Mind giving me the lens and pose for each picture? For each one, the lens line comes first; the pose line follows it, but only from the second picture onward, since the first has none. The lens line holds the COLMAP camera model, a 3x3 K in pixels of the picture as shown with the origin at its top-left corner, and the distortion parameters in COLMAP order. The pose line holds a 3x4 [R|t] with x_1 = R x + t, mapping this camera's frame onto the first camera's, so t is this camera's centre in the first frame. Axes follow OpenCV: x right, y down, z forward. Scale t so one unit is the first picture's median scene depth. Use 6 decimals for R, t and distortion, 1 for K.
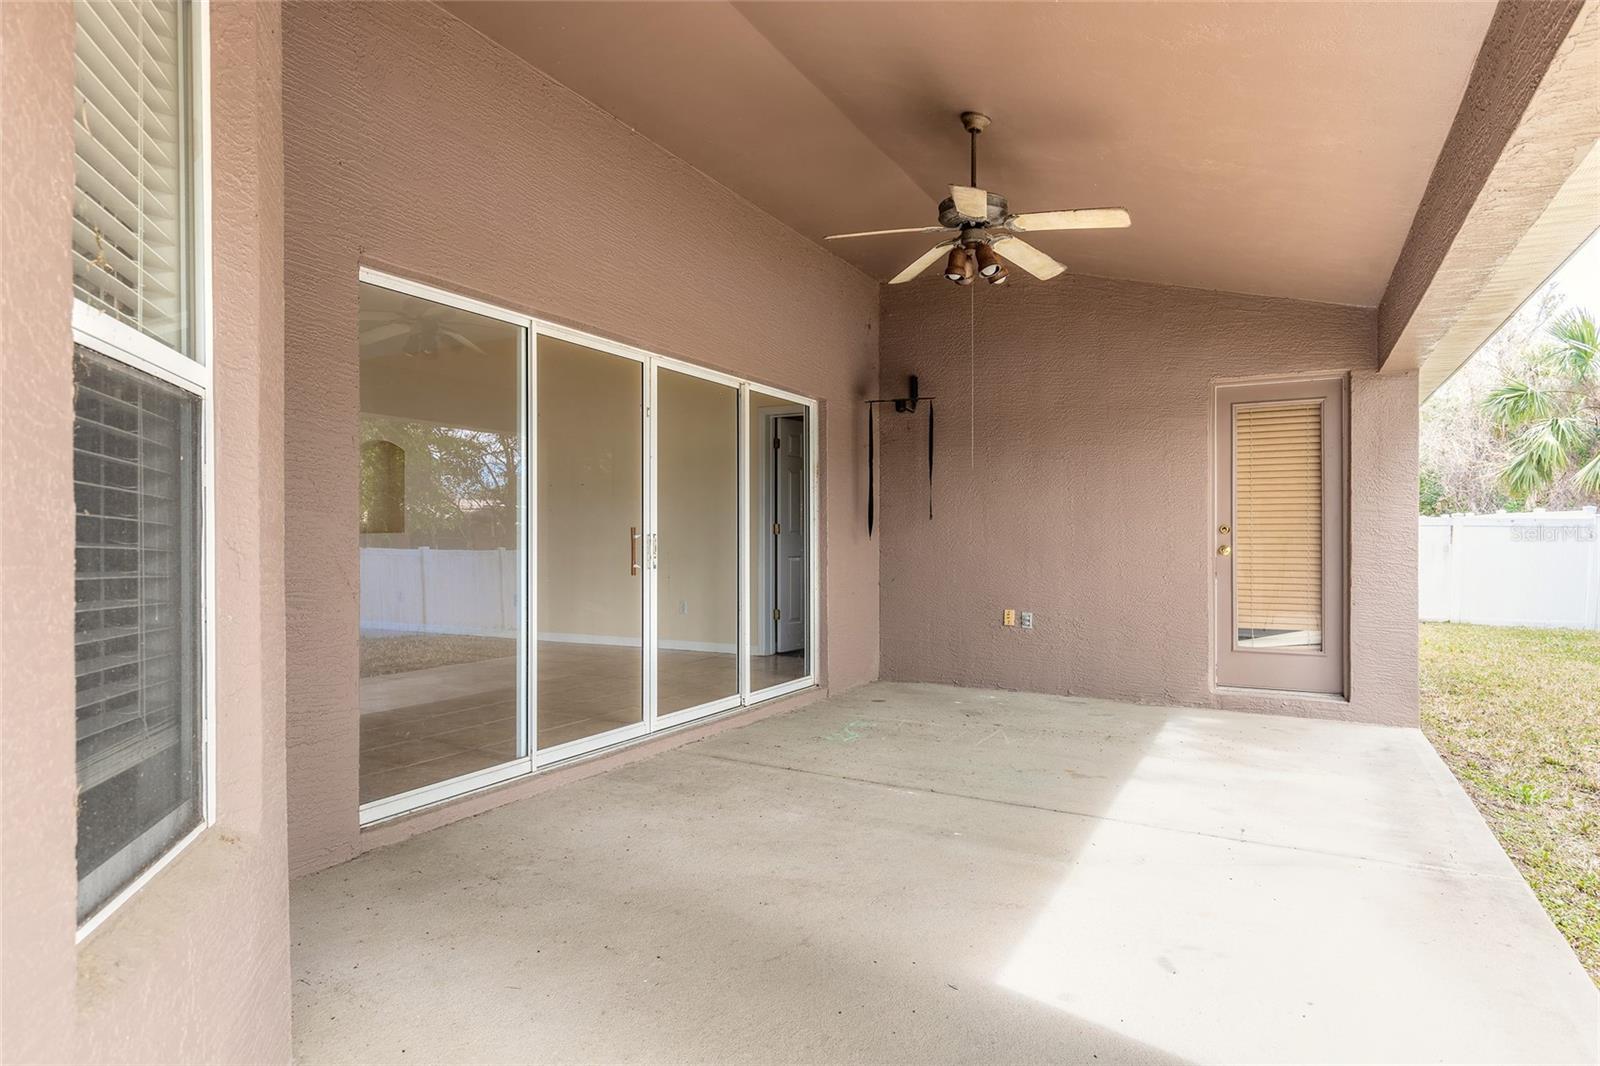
lens RADIAL K [[918.9, 0, 796.6], [0, 918.9, 538.1], [0, 0, 1]] dist [-0.005506, -0.000125]
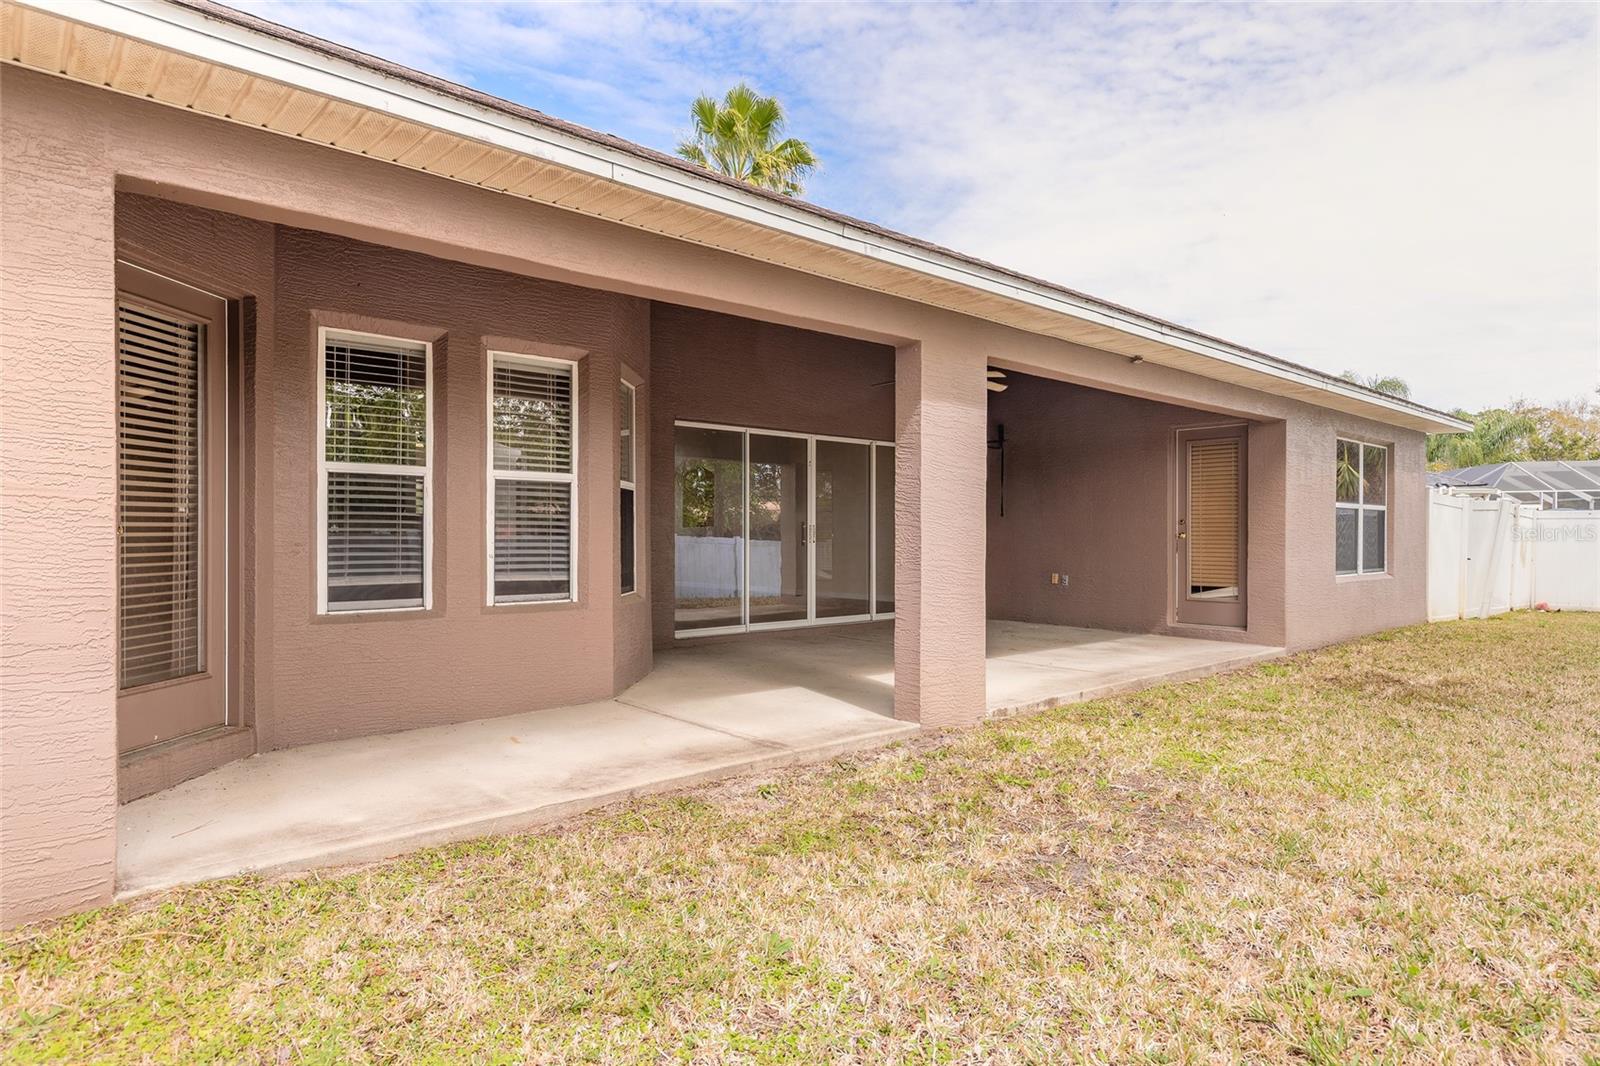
lens RADIAL K [[918.9, 0, 799.4], [0, 918.9, 533.8], [0, 0, 1]] dist [-0.005506, -0.000125]
pose [[0.945289, 0.000434, -0.326233, 0.389301], [-0.001343, 0.999996, -0.002560, 0.016680], [0.326231, 0.002858, 0.945286, -0.738144]]
